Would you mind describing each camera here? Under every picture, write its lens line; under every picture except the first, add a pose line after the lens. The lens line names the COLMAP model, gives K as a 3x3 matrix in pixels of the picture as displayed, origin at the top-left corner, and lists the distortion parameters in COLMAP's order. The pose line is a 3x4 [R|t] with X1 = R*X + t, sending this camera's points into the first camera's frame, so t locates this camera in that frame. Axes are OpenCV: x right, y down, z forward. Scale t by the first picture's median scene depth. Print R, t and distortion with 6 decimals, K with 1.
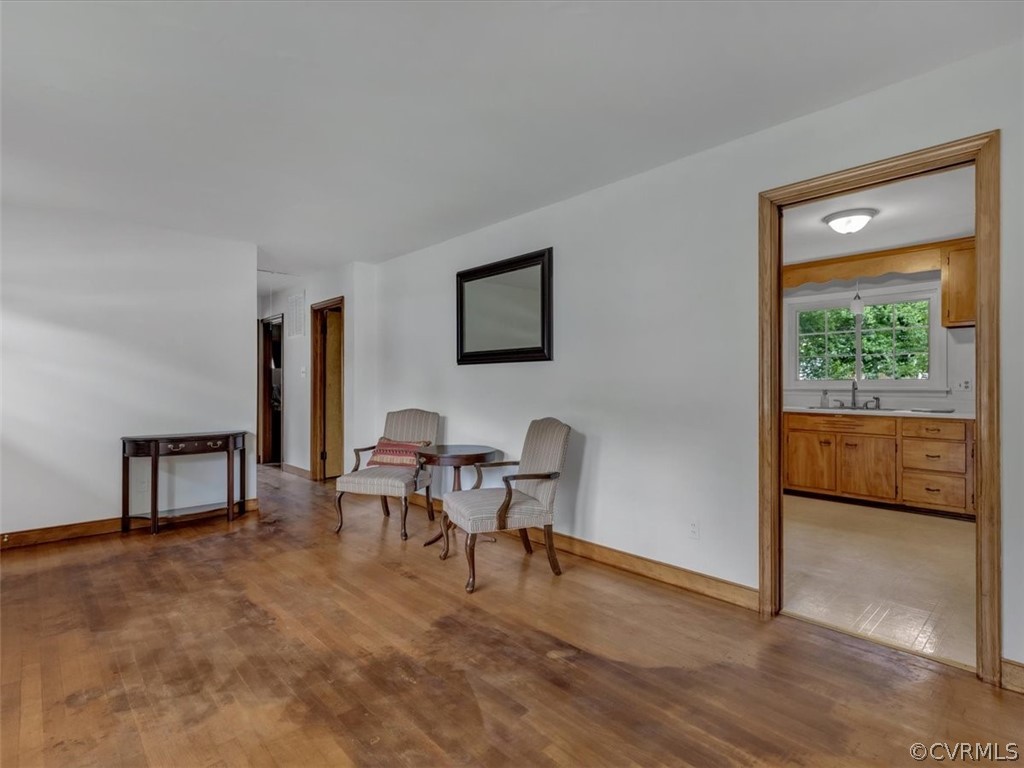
lens RADIAL K [[517.1, 0, 512.0], [0, 517.1, 384.0], [0, 0, 1]] dist [0.003425, 0.000774]
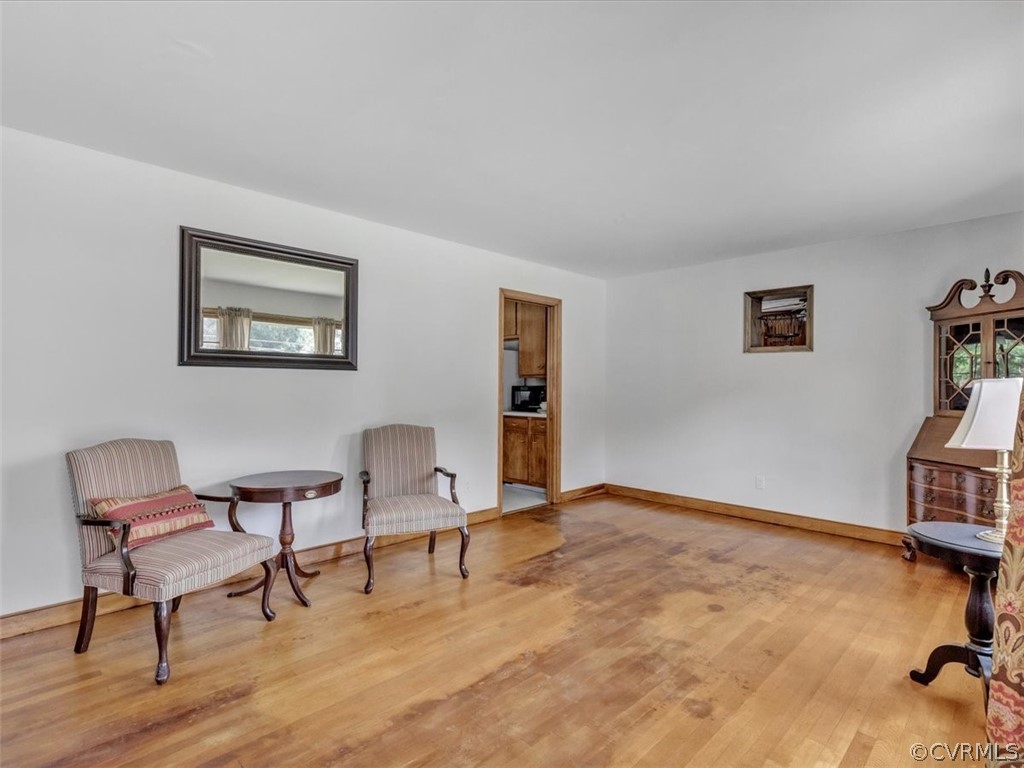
lens RADIAL K [[517.1, 0, 512.0], [0, 517.1, 384.0], [0, 0, 1]] dist [0.003425, 0.000774]
pose [[-0.032556, 0.004242, 0.999461, -1.561819], [-0.009200, 0.999947, -0.004544, -0.025368], [-0.999428, -0.009343, -0.032515, 1.191056]]
